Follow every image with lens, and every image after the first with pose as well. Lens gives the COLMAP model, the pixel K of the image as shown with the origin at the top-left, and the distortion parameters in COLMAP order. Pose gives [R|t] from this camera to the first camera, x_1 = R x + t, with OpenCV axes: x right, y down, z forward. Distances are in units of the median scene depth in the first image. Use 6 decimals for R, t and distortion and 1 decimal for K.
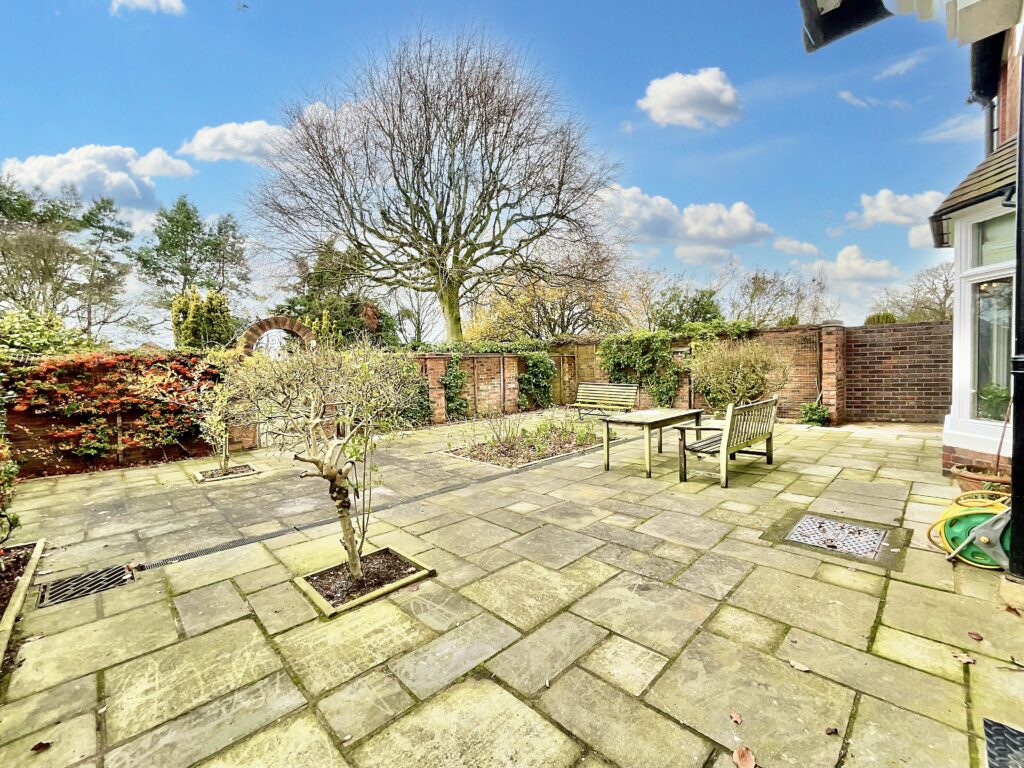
lens RADIAL K [[430.2, 0, 512.0], [0, 430.2, 384.0], [0, 0, 1]] dist [-0.001099, 0.000040]
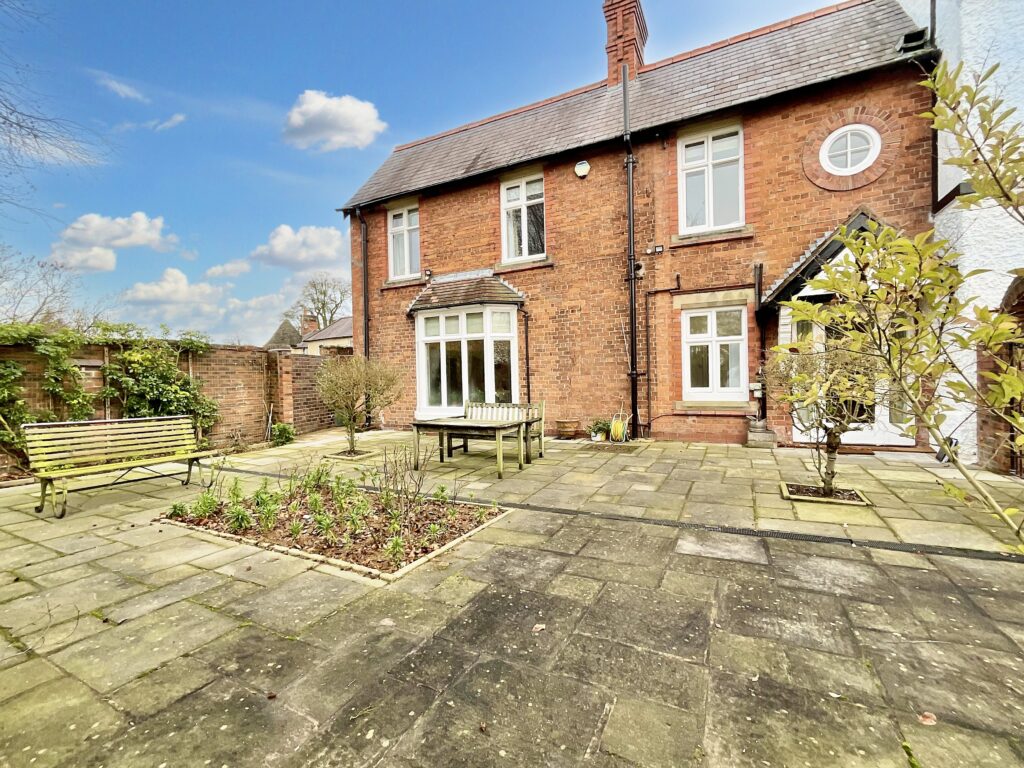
lens RADIAL K [[445.0, 0, 512.0], [0, 445.0, 384.0], [0, 0, 1]] dist [-0.000073, 0.000526]
pose [[-0.324808, 0.022052, 0.945523, -1.109174], [0.072825, 0.997343, 0.001756, -0.026414], [-0.942972, 0.069428, -0.325551, 1.877135]]
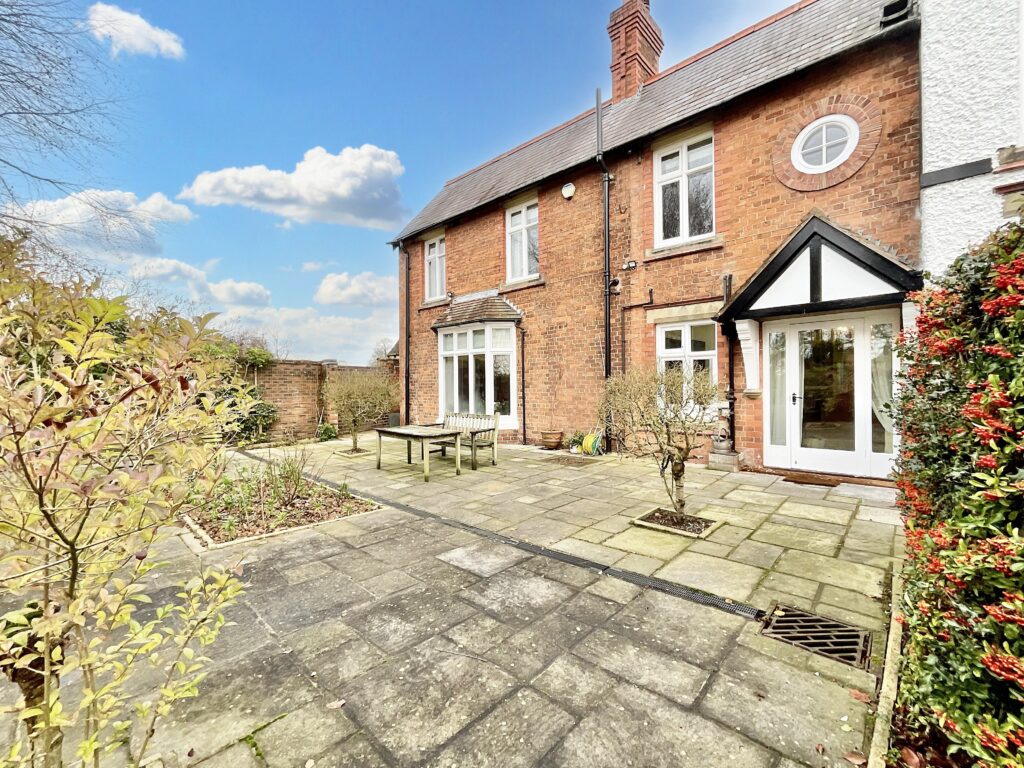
lens RADIAL K [[430.2, 0, 512.0], [0, 430.2, 384.0], [0, 0, 1]] dist [-0.001099, 0.000040]
pose [[-0.052654, 0.029914, 0.998165, -1.341548], [0.053137, 0.998219, -0.027113, -0.018832], [-0.997198, 0.051612, -0.054150, 1.196348]]
